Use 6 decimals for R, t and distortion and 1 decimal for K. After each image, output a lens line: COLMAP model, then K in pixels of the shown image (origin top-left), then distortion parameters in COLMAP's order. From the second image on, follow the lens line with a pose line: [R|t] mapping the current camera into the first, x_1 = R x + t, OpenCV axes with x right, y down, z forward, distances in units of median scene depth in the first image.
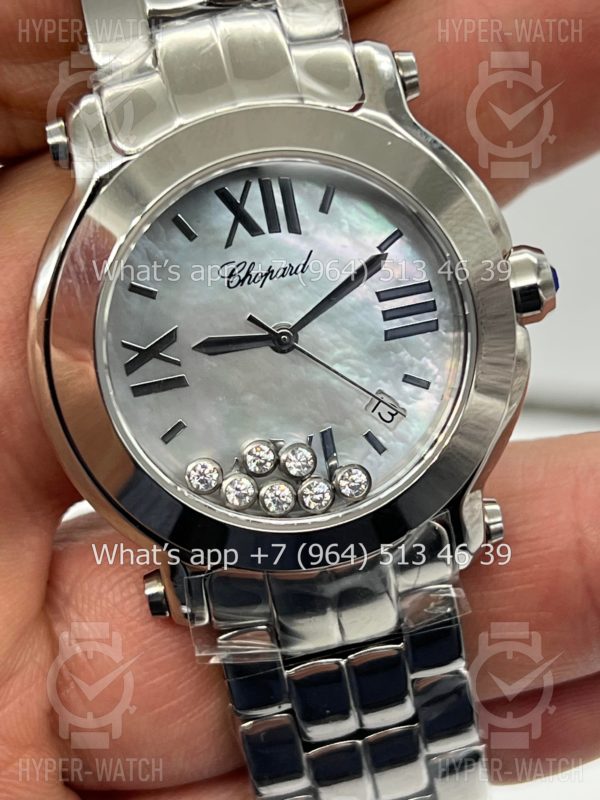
lens RADIAL K [[1907.3, 0, 304.9], [0, 1907.3, 399.0], [0, 0, 1]] dist [0.282086, 0.000000]
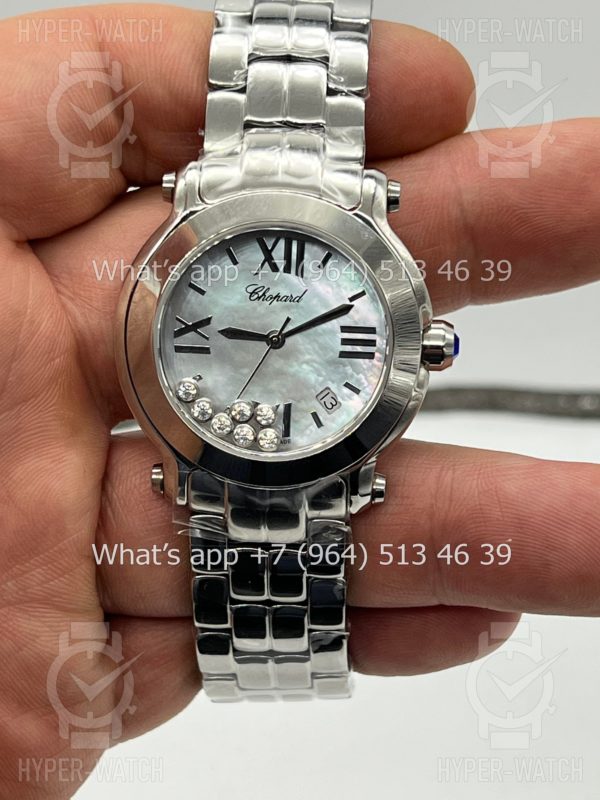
lens RADIAL K [[1907.3, 0, 284.5], [0, 1907.3, 398.0], [0, 0, 1]] dist [0.282086, 0.000000]
pose [[0.962682, 0.248432, -0.107351, 0.175935], [-0.251188, 0.967854, -0.012751, 0.032951], [0.100732, 0.039241, 0.994139, -0.557190]]
